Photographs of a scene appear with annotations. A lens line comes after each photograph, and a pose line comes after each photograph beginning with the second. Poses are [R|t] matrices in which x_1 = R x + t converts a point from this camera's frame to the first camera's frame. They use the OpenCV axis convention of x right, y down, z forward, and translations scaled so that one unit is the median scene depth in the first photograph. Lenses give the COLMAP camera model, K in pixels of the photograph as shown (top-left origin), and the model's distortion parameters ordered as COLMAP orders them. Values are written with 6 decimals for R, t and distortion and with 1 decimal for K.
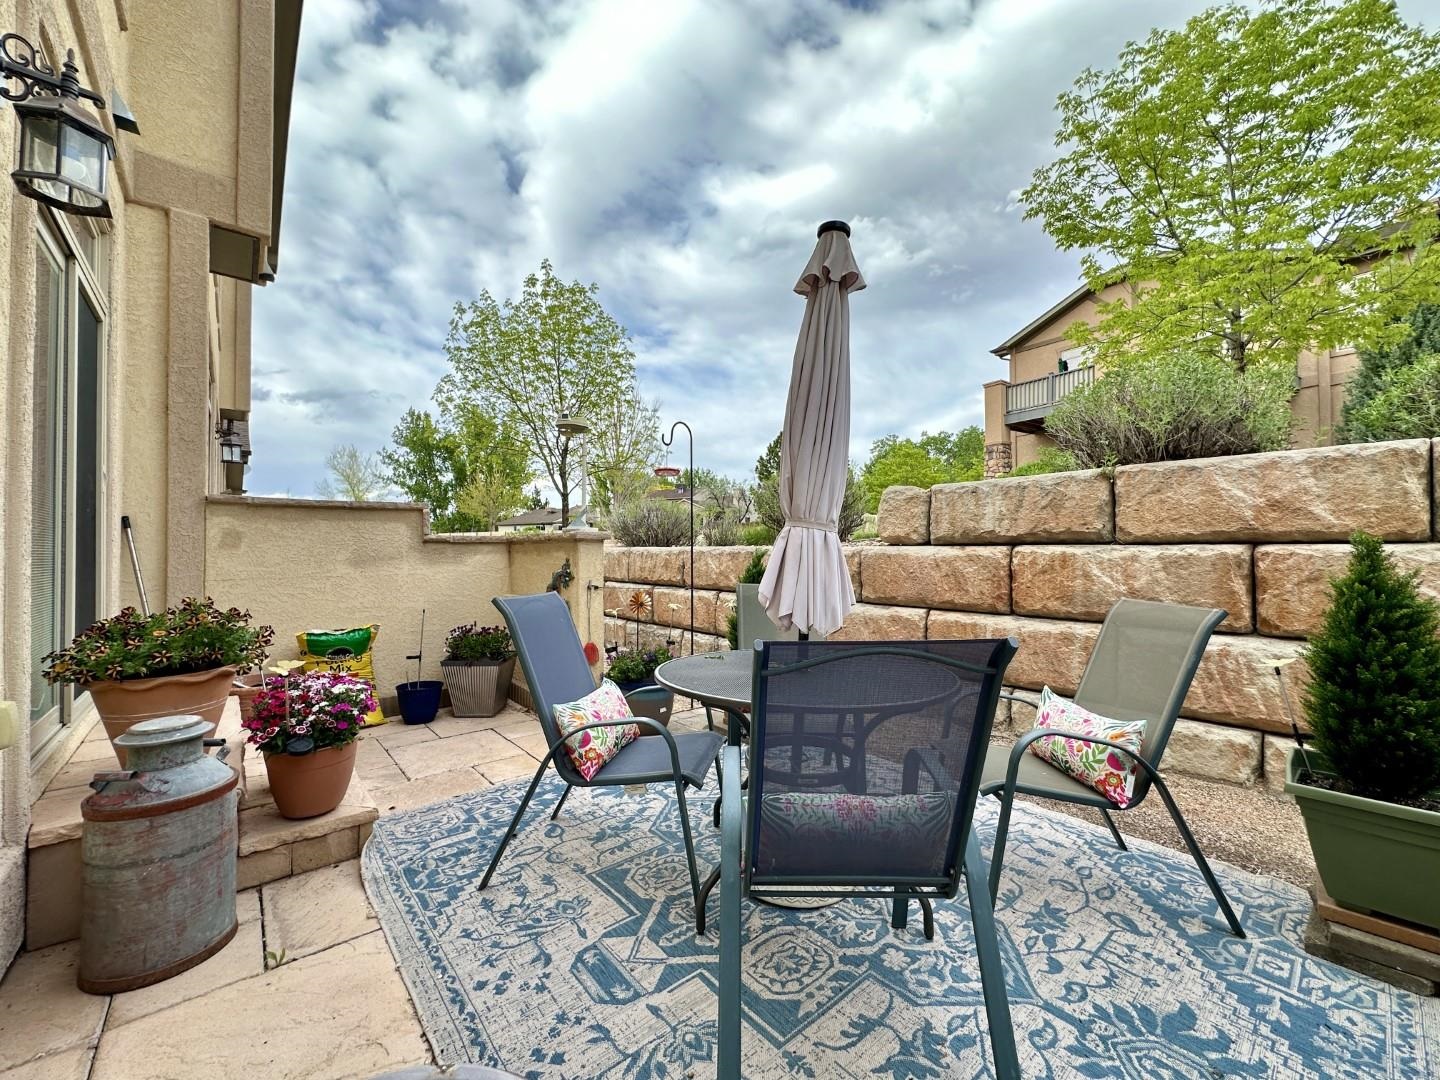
lens RADIAL K [[576.3, 0, 720.0], [0, 576.3, 540.0], [0, 0, 1]] dist [-0.002009, 0.000104]
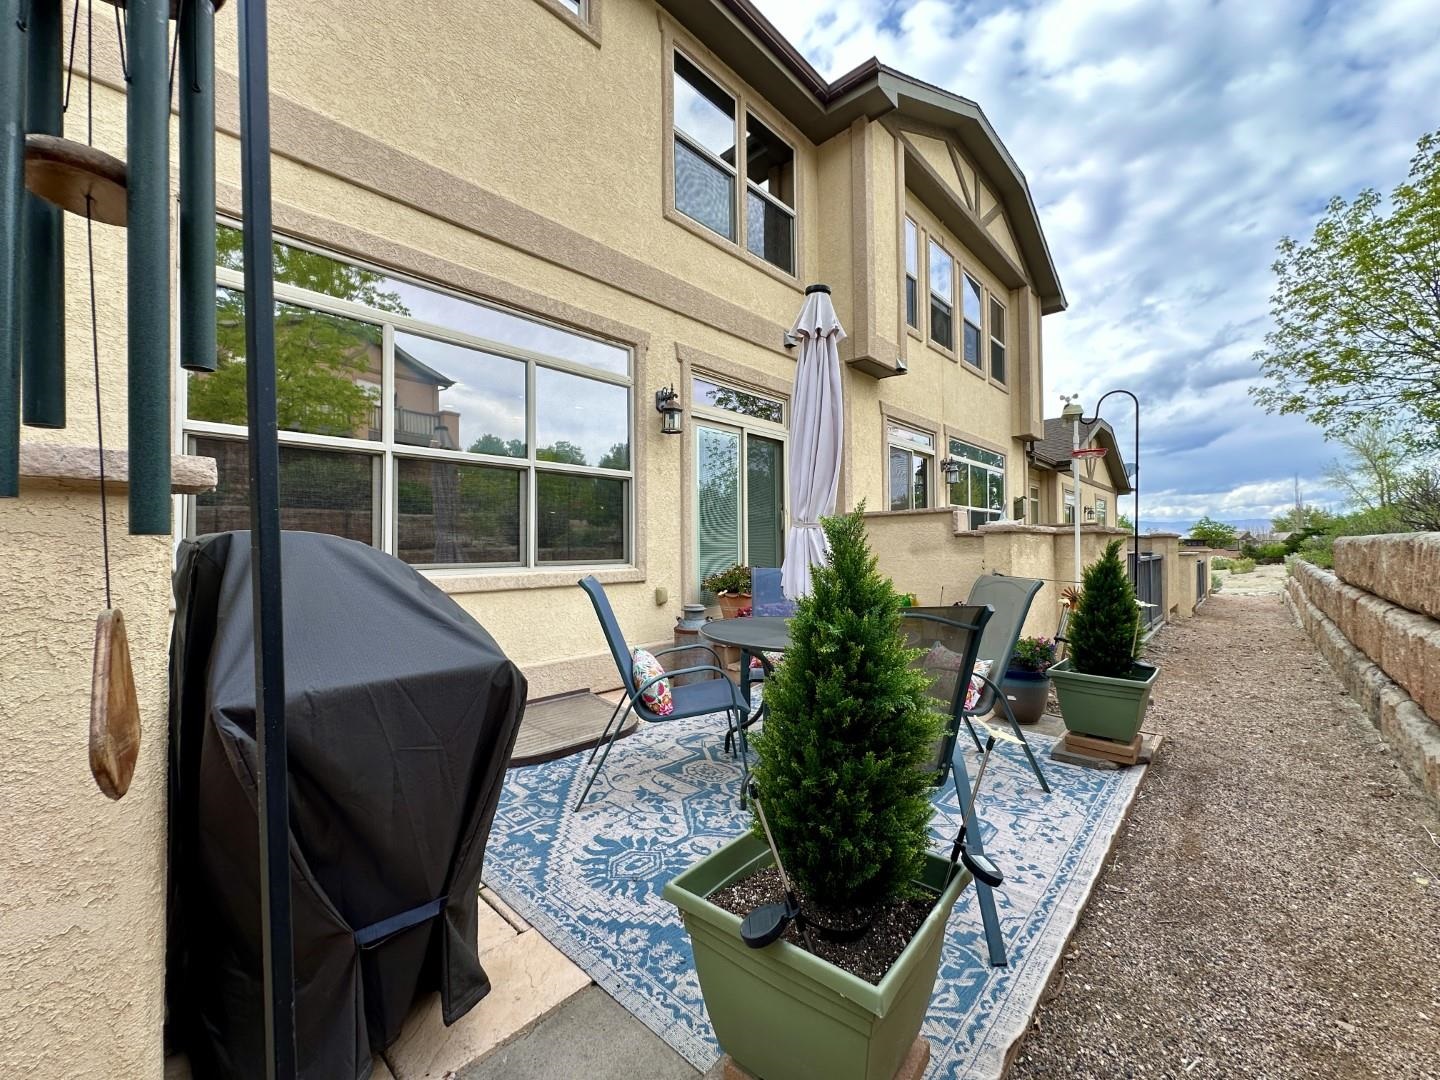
lens RADIAL K [[576.3, 0, 720.0], [0, 576.3, 540.0], [0, 0, 1]] dist [-0.002009, 0.000104]
pose [[0.117818, -0.009201, -0.992993, 1.656093], [0.022875, 0.999717, -0.006549, 0.019542], [0.992772, -0.021943, 0.117995, 0.720680]]
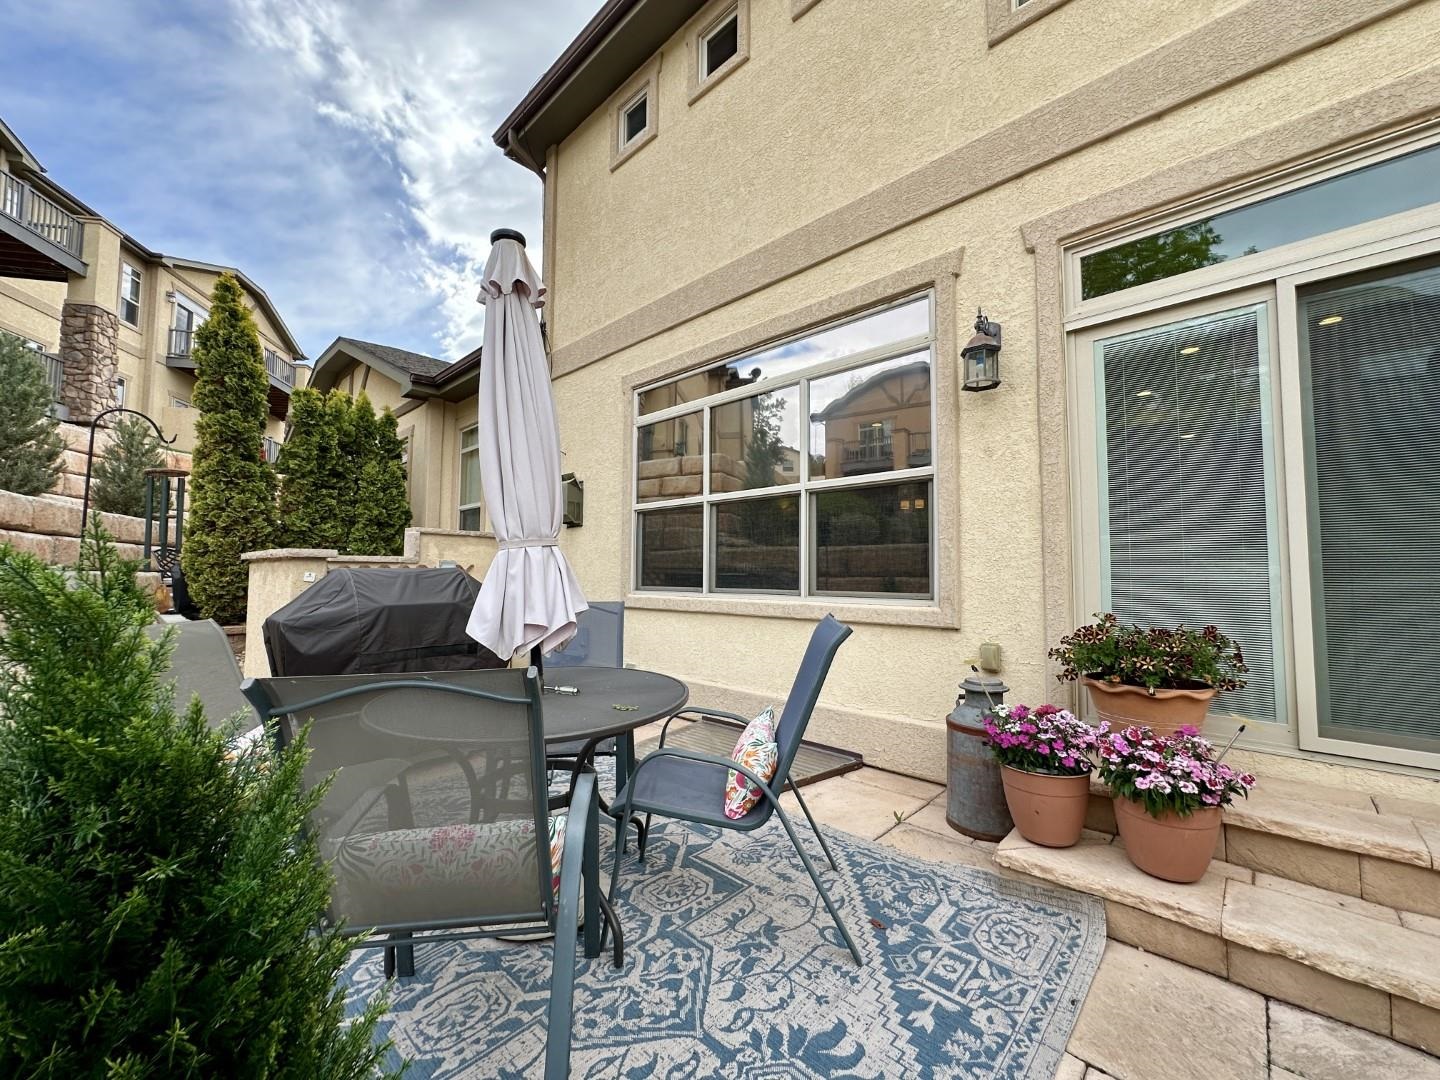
lens RADIAL K [[576.3, 0, 720.0], [0, 576.3, 540.0], [0, 0, 1]] dist [-0.002009, 0.000104]
pose [[-0.994398, -0.006494, -0.105501, -0.065415], [0.001608, 0.997066, -0.076526, 0.047835], [0.105688, -0.076267, -0.991470, 2.266559]]
